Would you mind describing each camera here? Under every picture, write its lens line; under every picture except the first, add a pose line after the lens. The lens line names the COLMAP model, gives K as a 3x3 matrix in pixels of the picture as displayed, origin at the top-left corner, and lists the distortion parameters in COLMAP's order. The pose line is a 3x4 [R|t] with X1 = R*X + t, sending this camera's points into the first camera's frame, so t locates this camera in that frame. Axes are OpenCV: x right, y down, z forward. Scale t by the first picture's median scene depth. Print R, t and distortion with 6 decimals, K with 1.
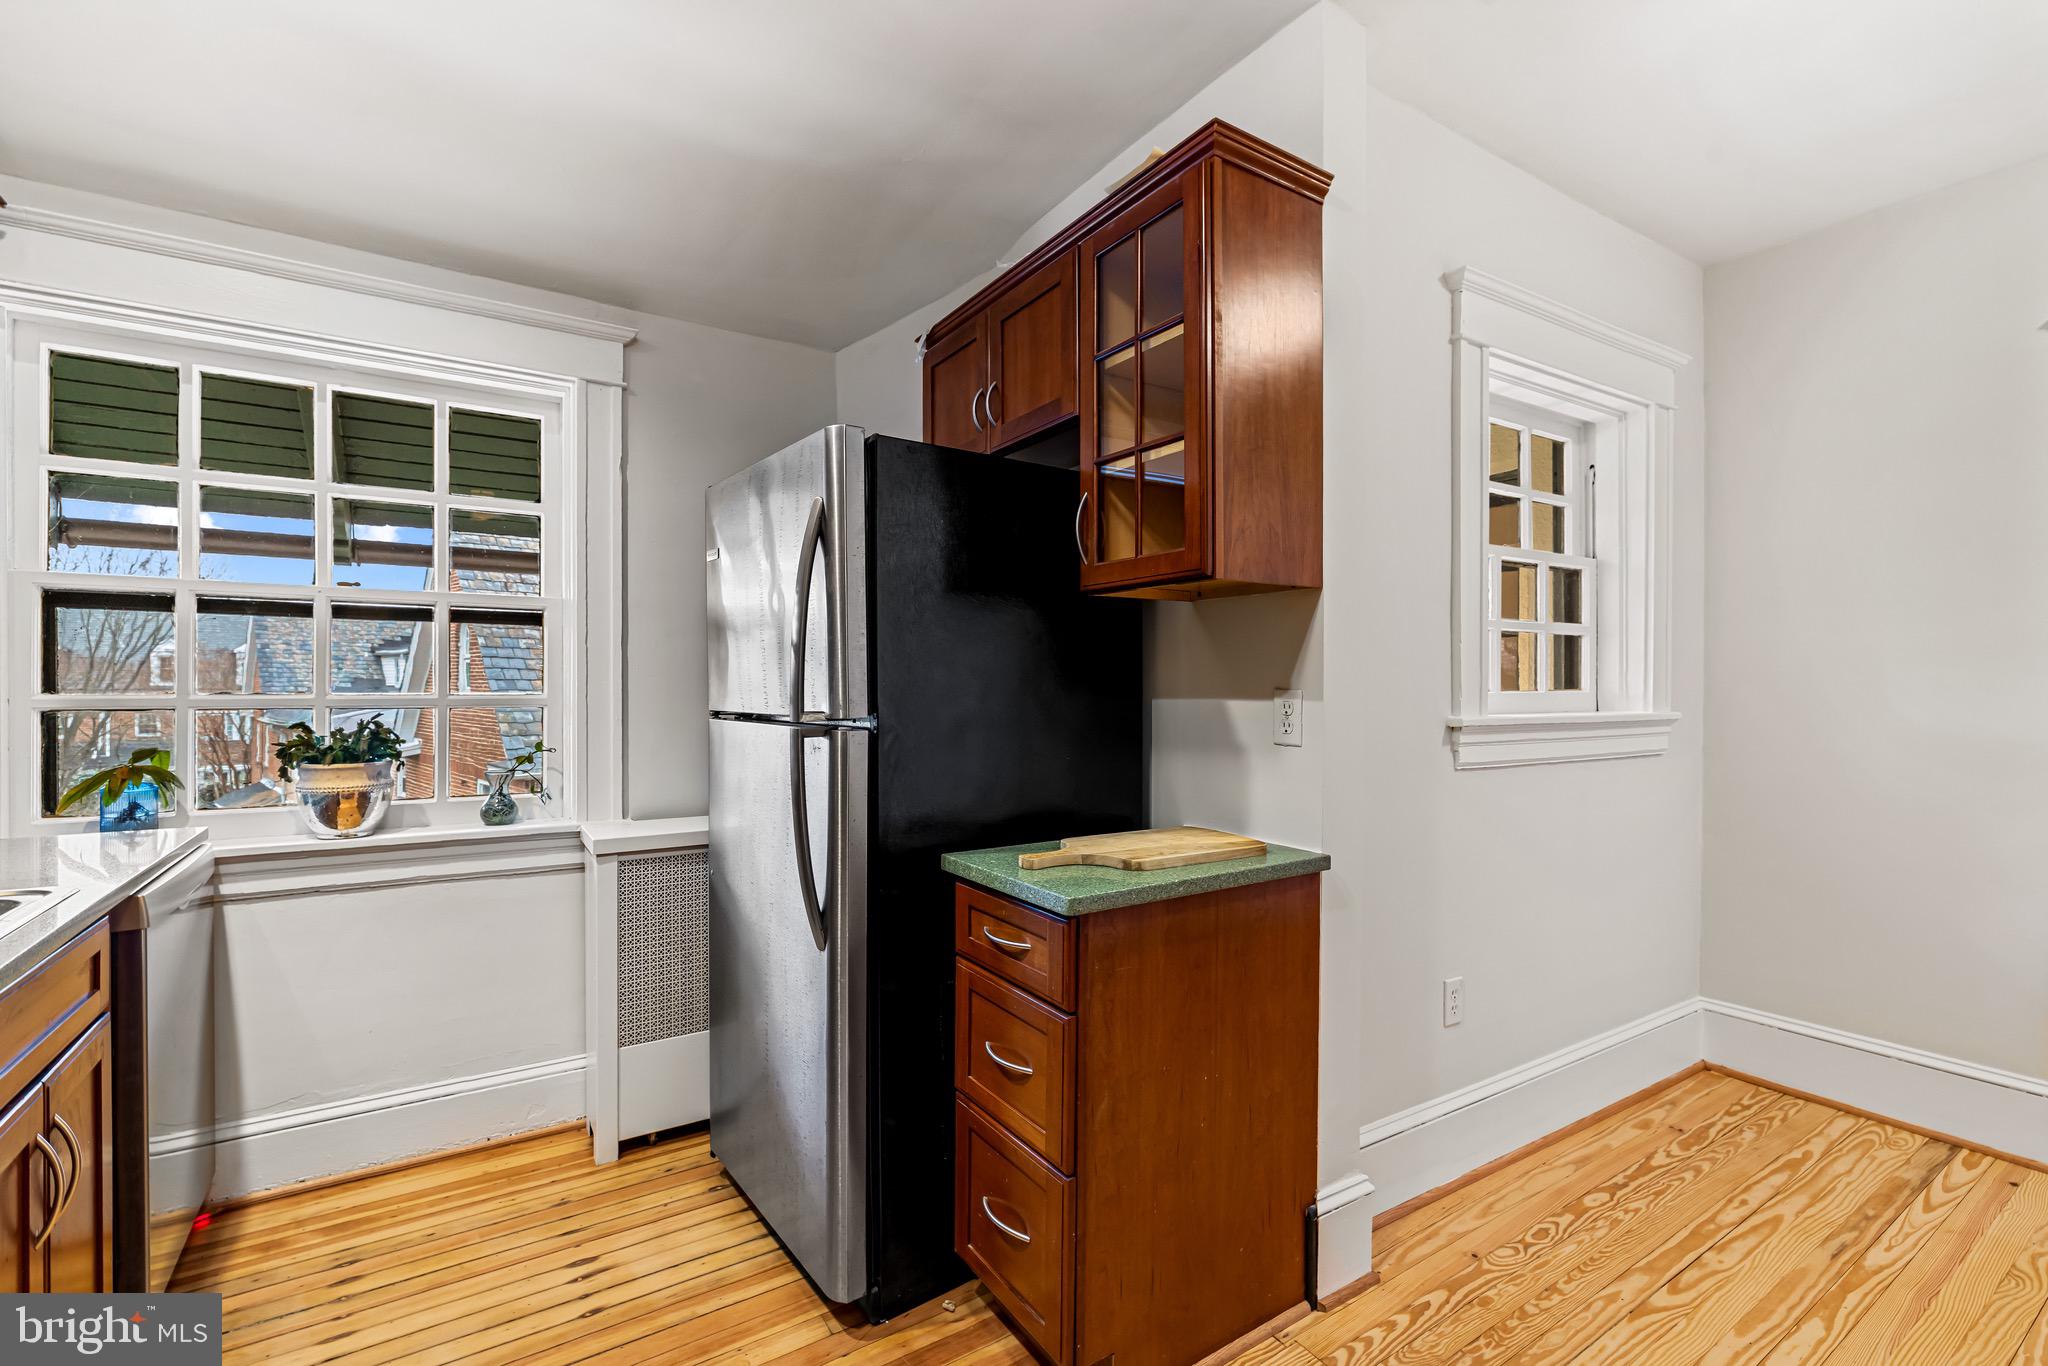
lens RADIAL K [[903.4, 0, 1027.7], [0, 903.4, 699.3], [0, 0, 1]] dist [-0.002423, -0.000195]
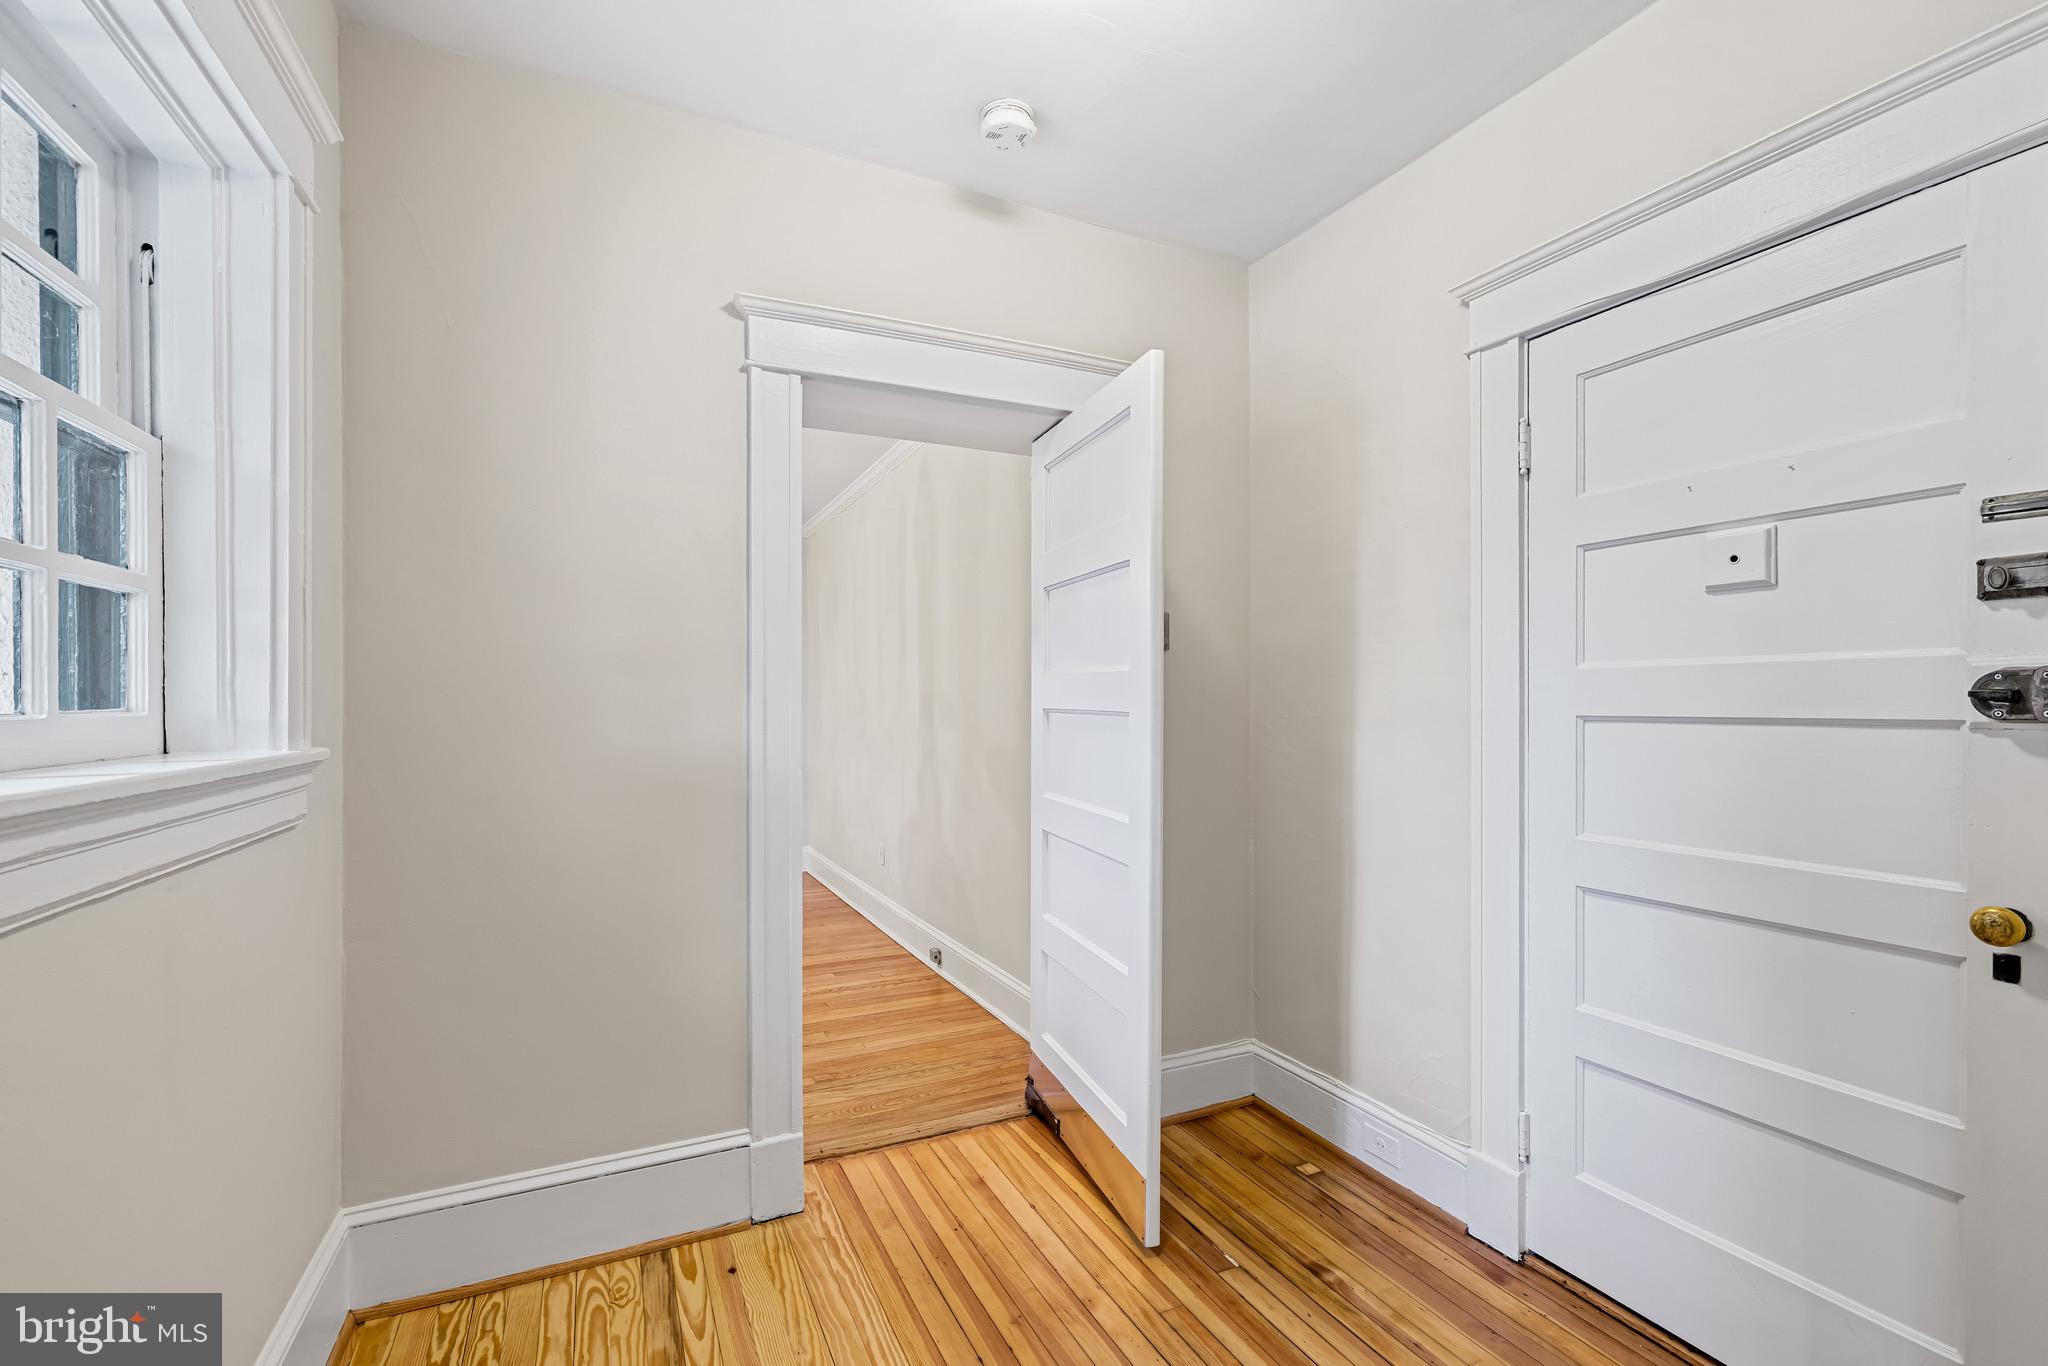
lens RADIAL K [[903.4, 0, 1027.7], [0, 903.4, 699.3], [0, 0, 1]] dist [-0.002423, -0.000195]
pose [[0.136702, -0.000222, 0.990612, 0.219048], [0.012792, 0.999917, -0.001541, -0.009831], [-0.990530, 0.012883, 0.136694, 0.484553]]
